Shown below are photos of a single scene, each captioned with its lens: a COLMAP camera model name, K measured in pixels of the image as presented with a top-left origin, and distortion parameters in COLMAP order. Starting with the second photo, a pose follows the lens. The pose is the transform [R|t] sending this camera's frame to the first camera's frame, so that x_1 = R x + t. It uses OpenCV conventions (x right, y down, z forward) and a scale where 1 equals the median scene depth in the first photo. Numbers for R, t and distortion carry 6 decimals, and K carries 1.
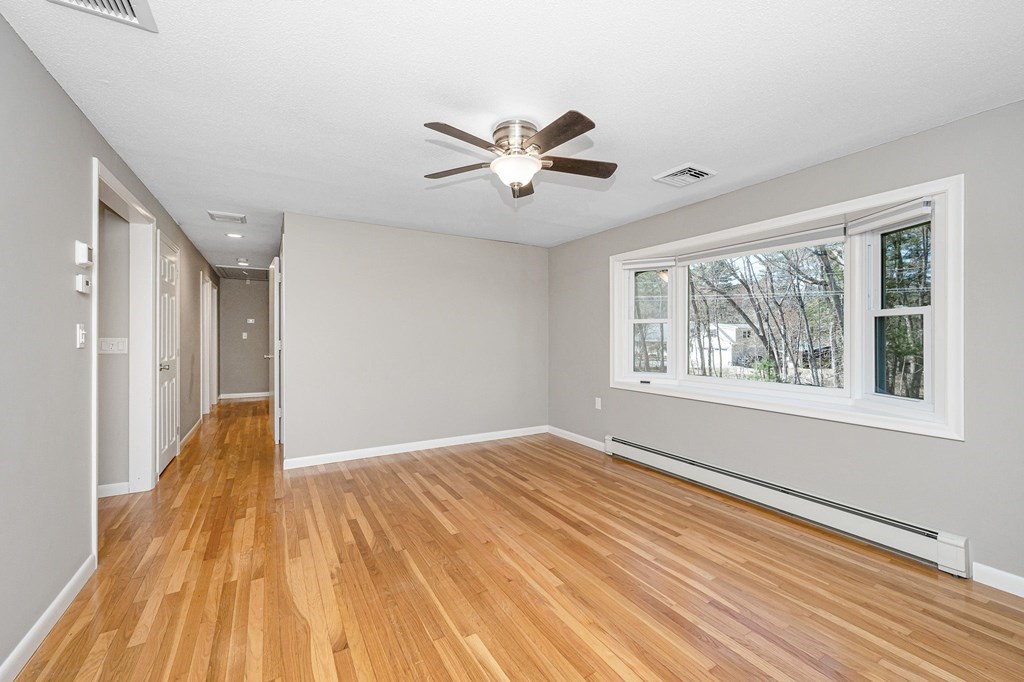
lens RADIAL K [[421.7, 0, 512.0], [0, 421.7, 341.0], [0, 0, 1]] dist [-0.002407, 0.000177]
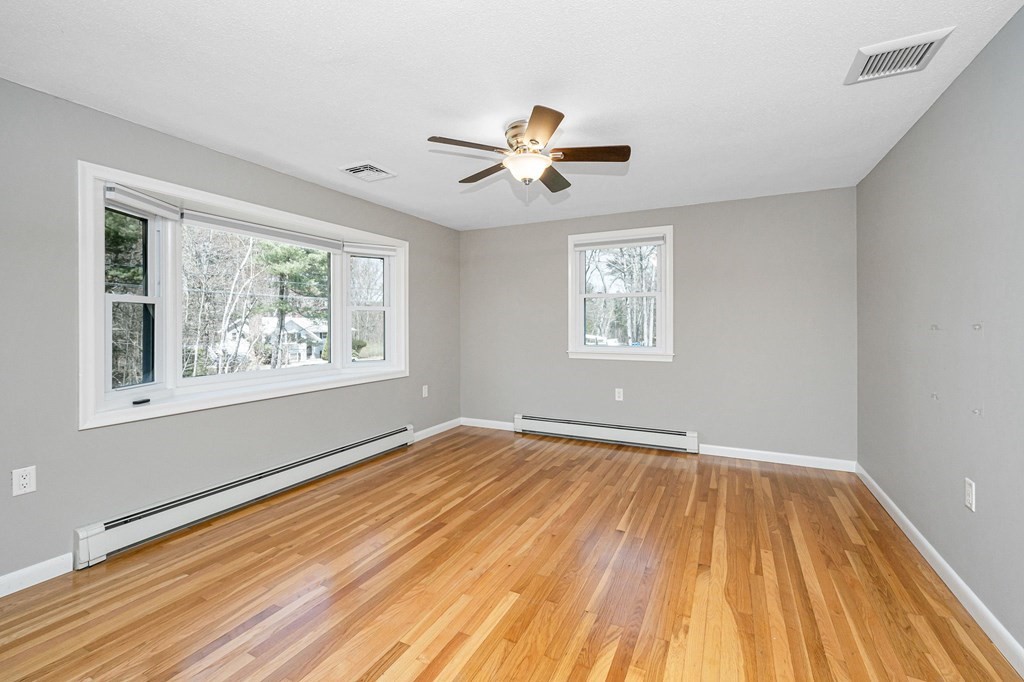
lens RADIAL K [[469.7, 0, 509.3], [0, 469.7, 319.0], [0, 0, 1]] dist [-0.002286, -0.000219]
pose [[-0.567276, 0.007971, 0.823489, -0.801335], [0.012434, 0.999922, -0.001114, -0.016165], [-0.823434, 0.009607, -0.567331, 1.466676]]
